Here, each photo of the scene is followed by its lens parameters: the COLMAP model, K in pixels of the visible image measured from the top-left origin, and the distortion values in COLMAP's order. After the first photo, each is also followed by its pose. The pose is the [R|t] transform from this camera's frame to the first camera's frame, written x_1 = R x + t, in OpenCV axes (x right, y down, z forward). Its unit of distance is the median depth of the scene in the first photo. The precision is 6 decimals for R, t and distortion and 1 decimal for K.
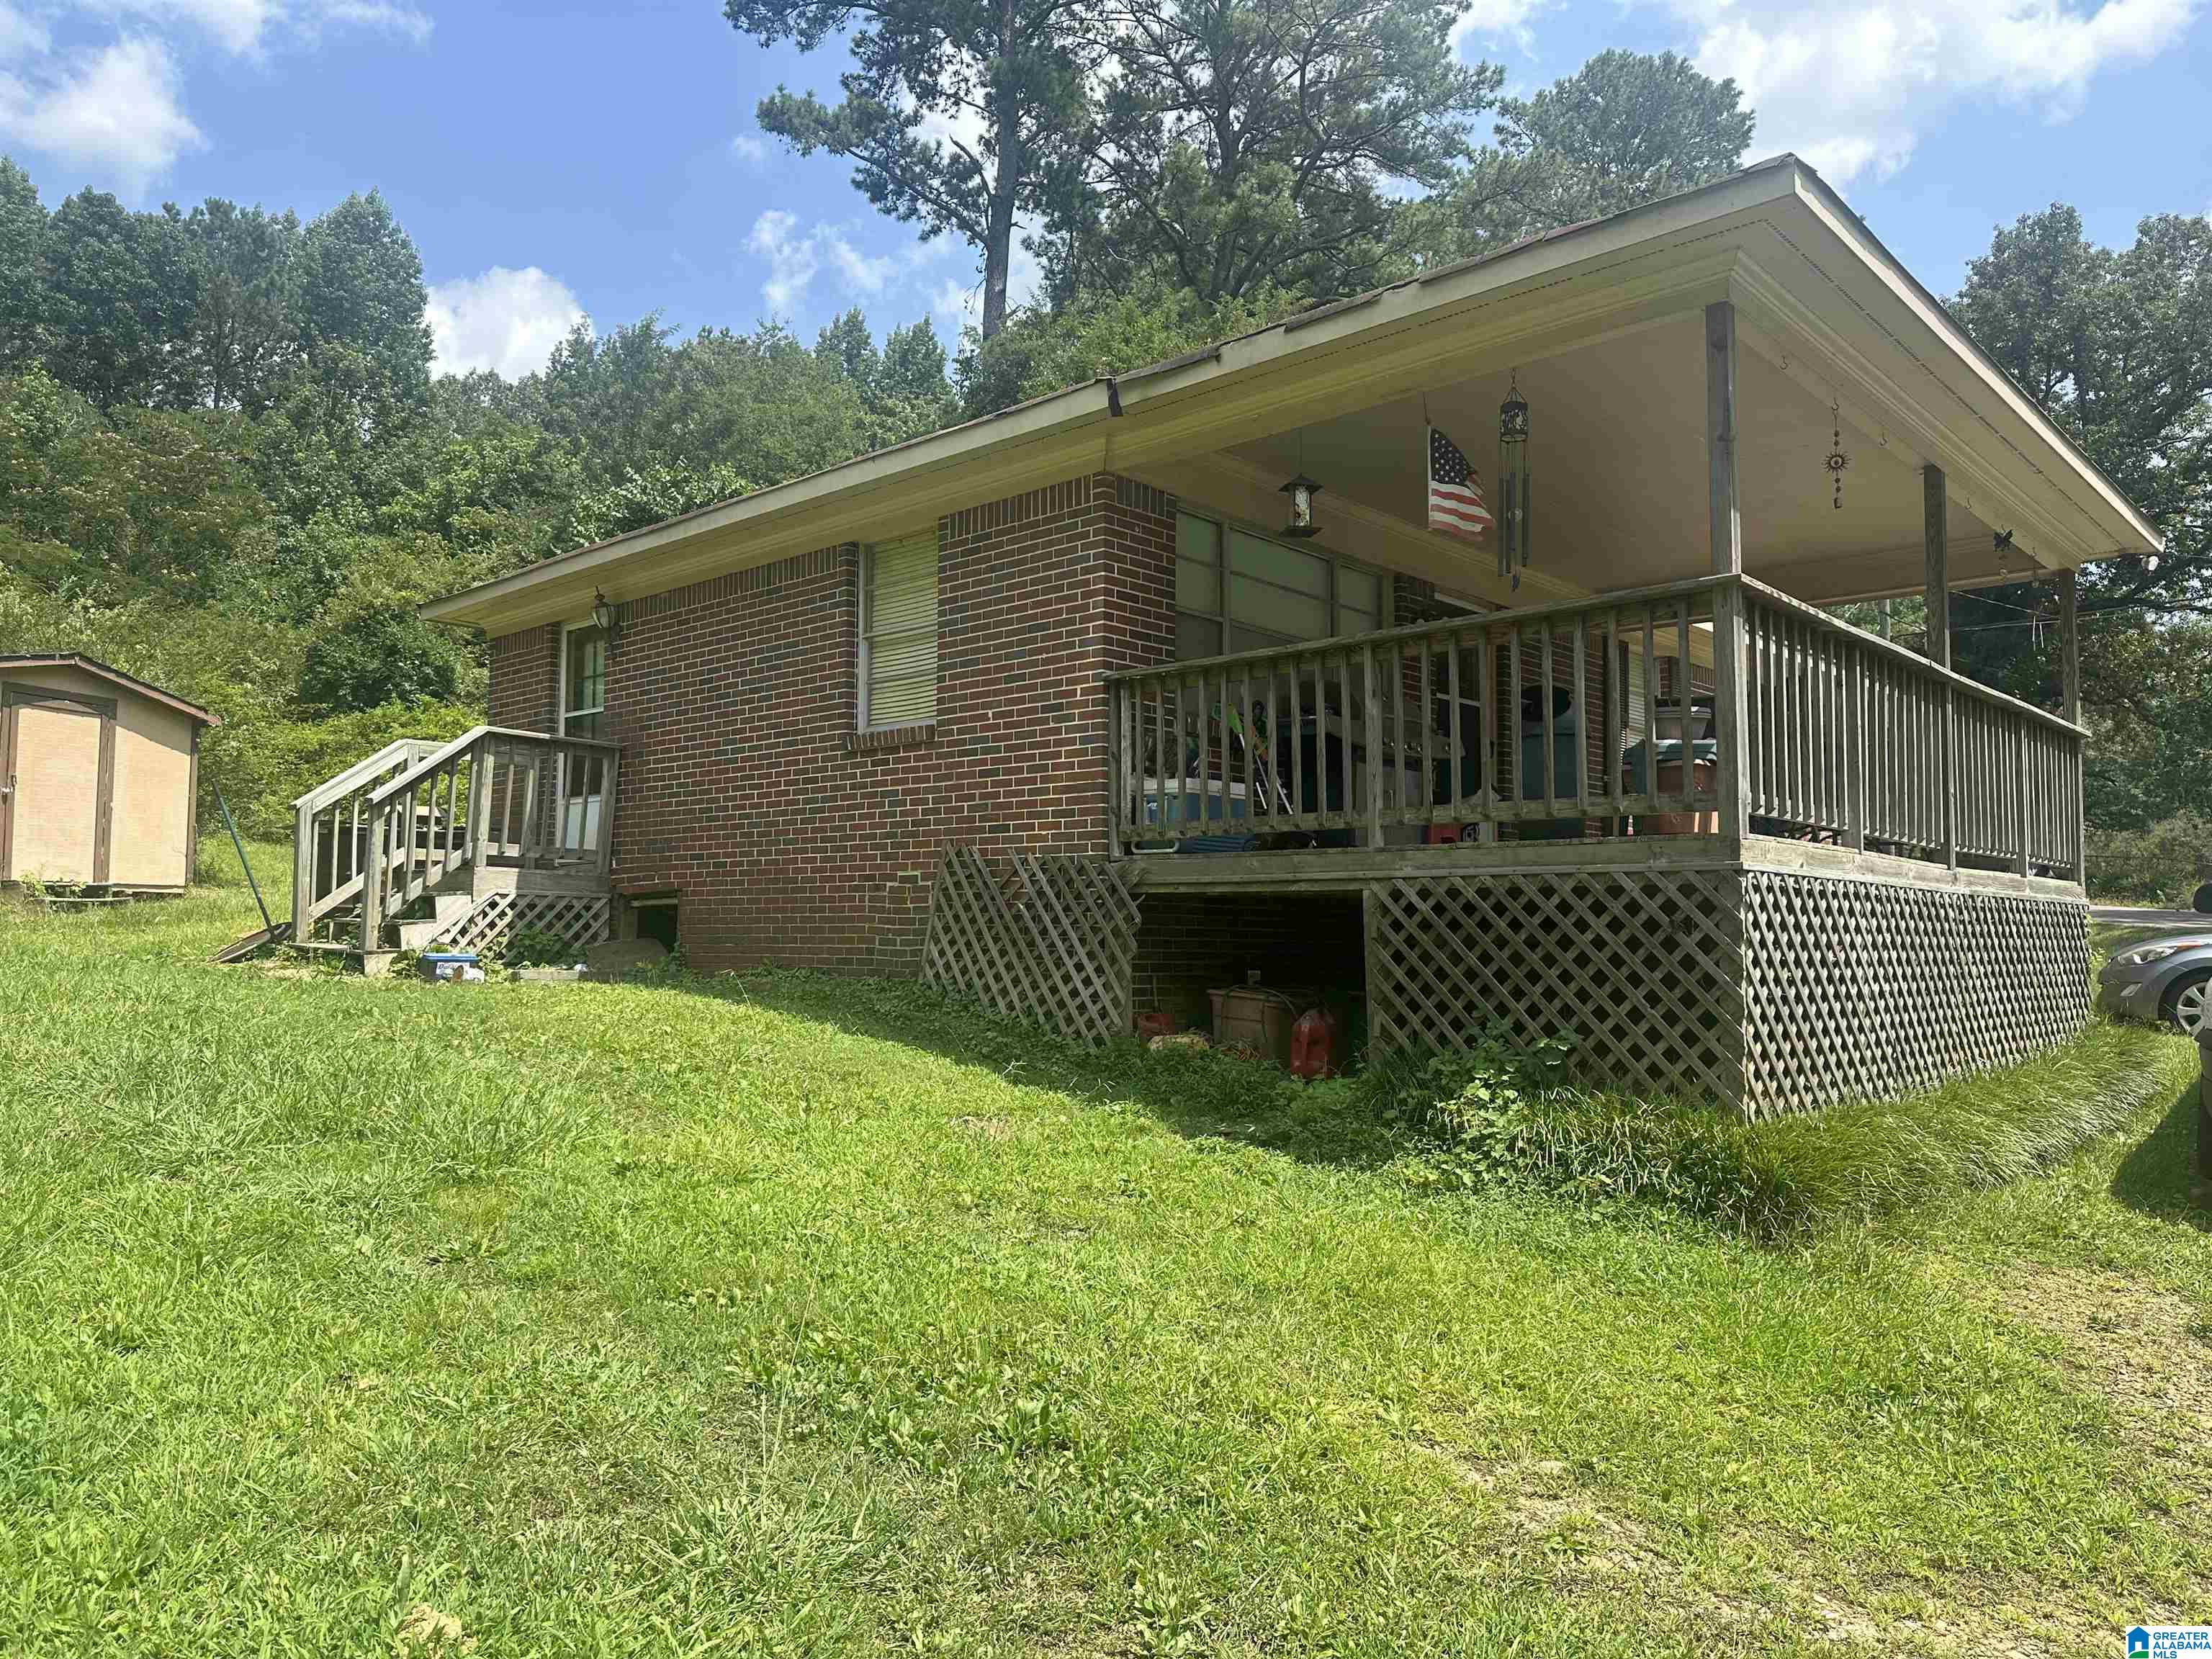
lens RADIAL K [[1467.3, 0, 1106.0], [0, 1467.3, 829.5], [0, 0, 1]] dist [-0.000493, -0.021476]
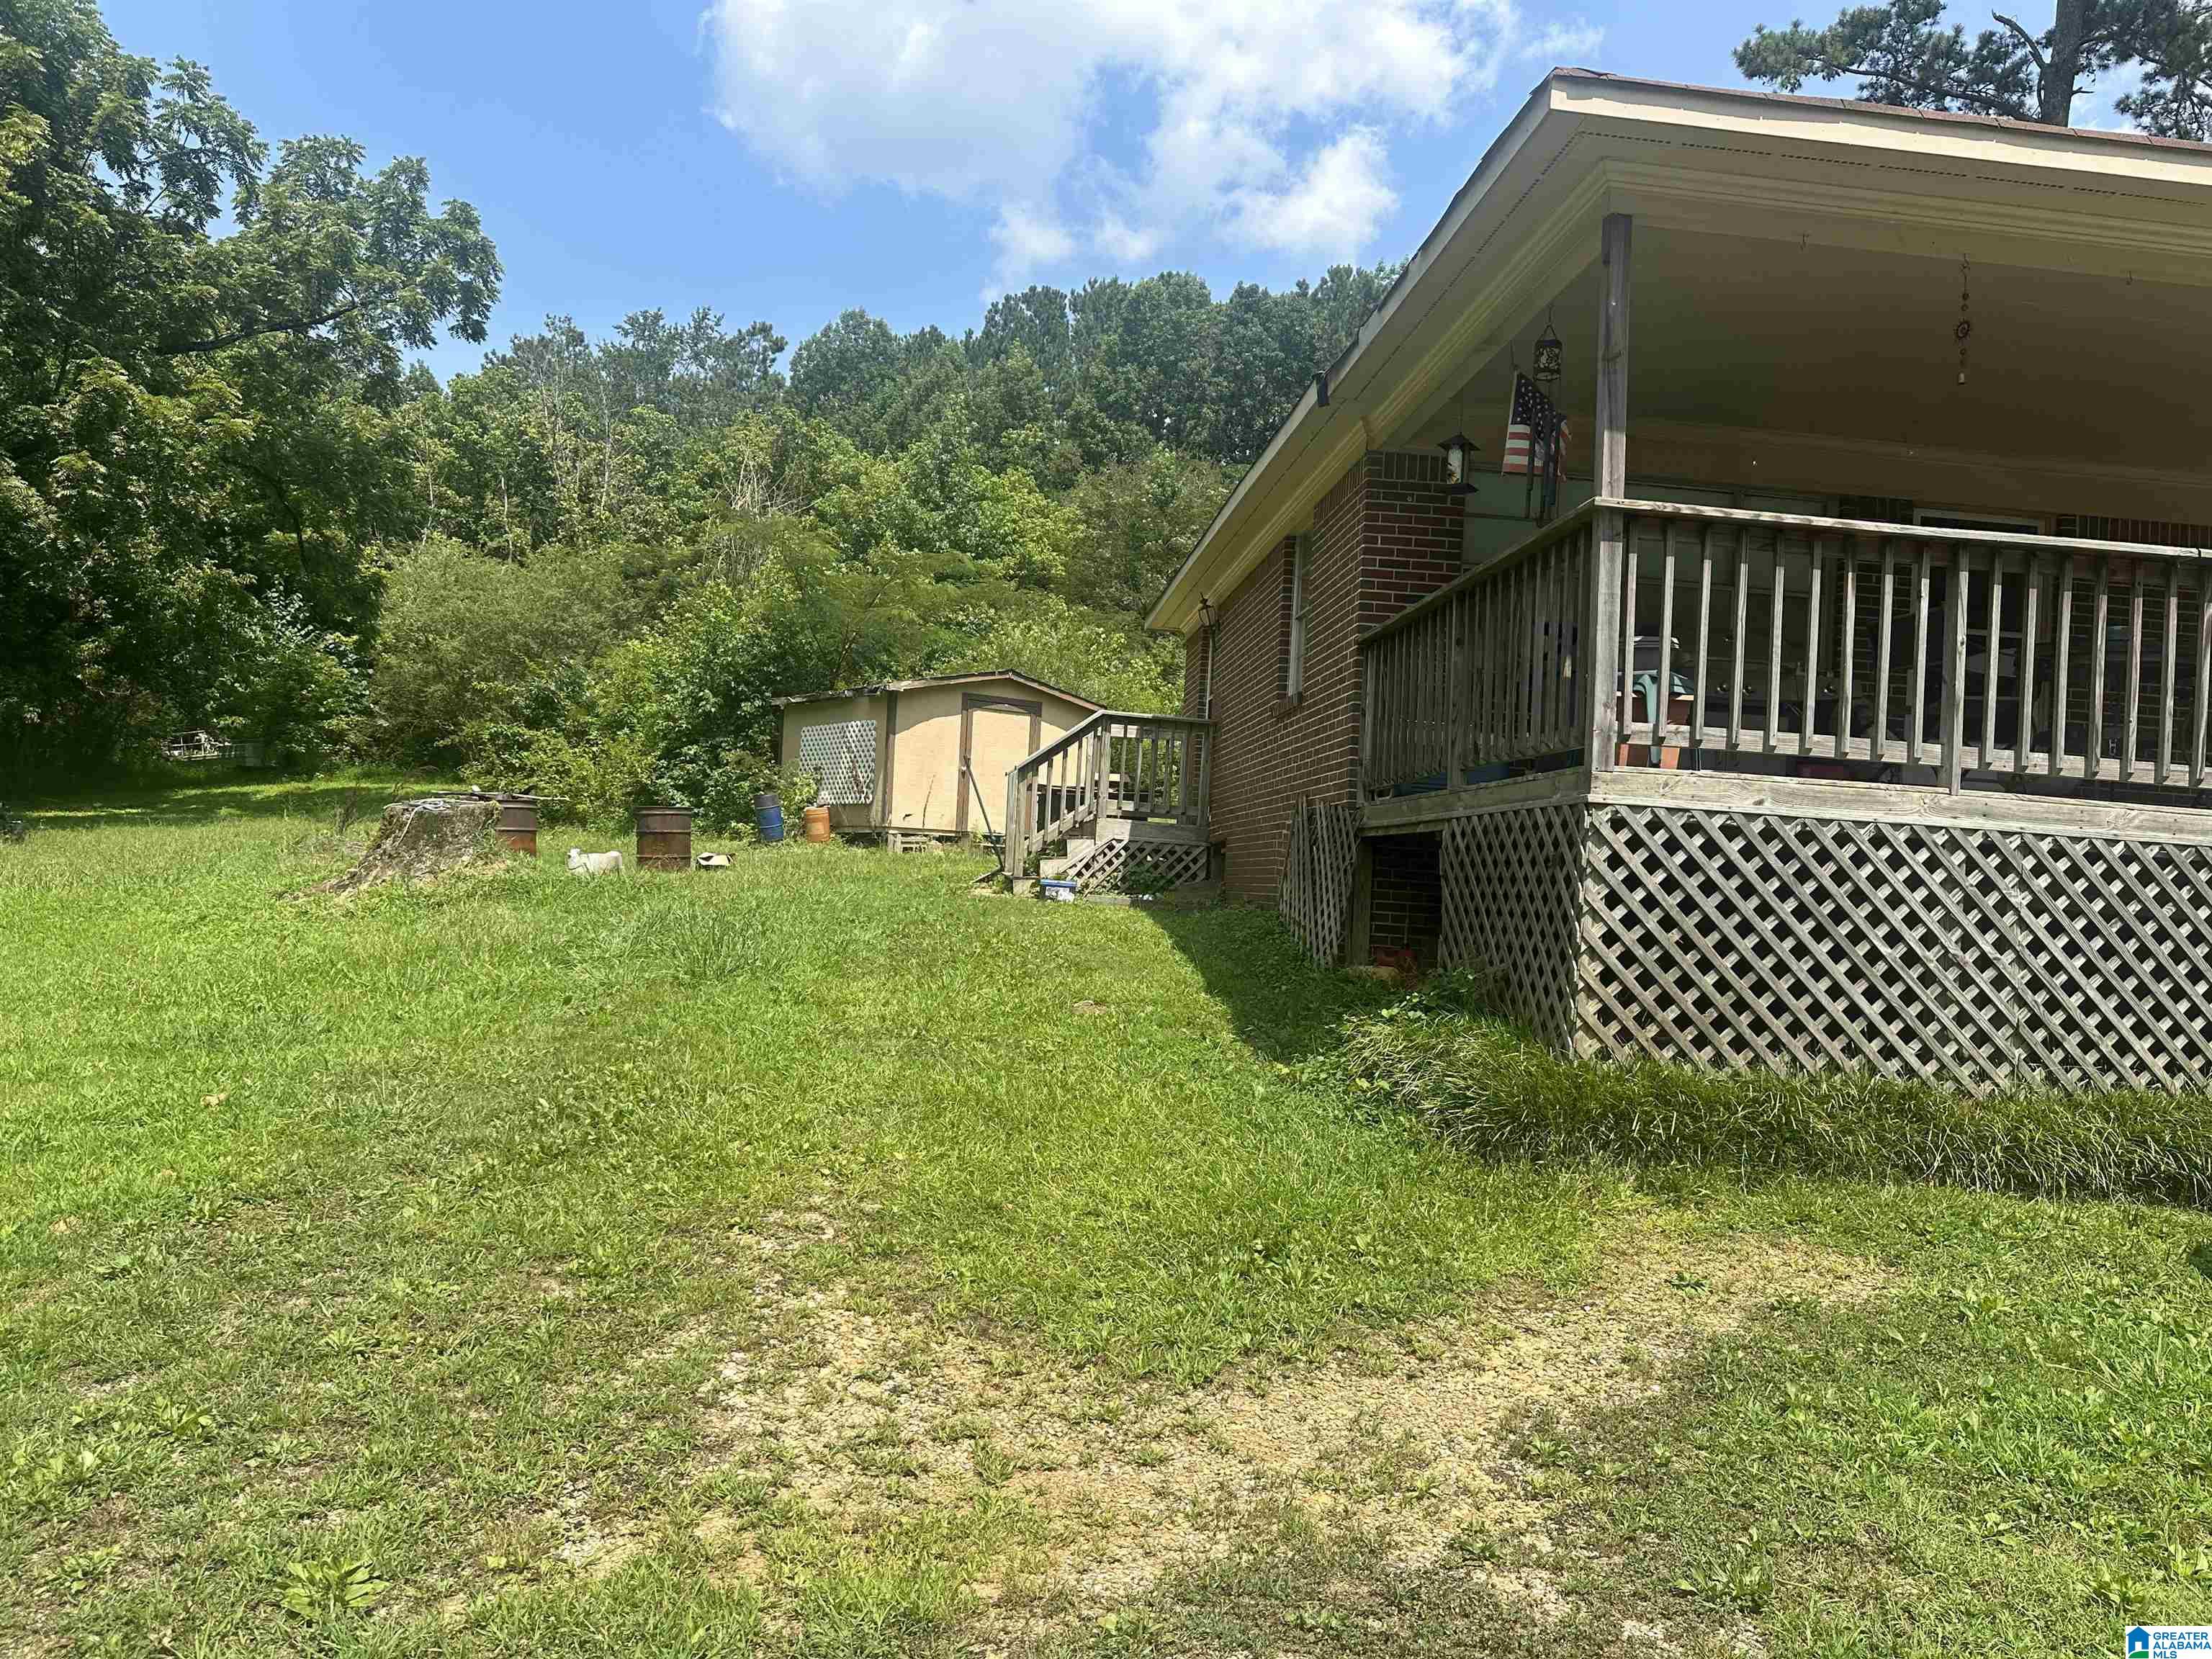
lens RADIAL K [[1467.3, 0, 1106.0], [0, 1467.3, 829.5], [0, 0, 1]] dist [-0.000493, -0.021476]
pose [[0.748494, 0.012637, -0.663022, 0.427927], [-0.006174, 0.999908, 0.012088, 0.019936], [0.663113, -0.004954, 0.748503, 0.031515]]
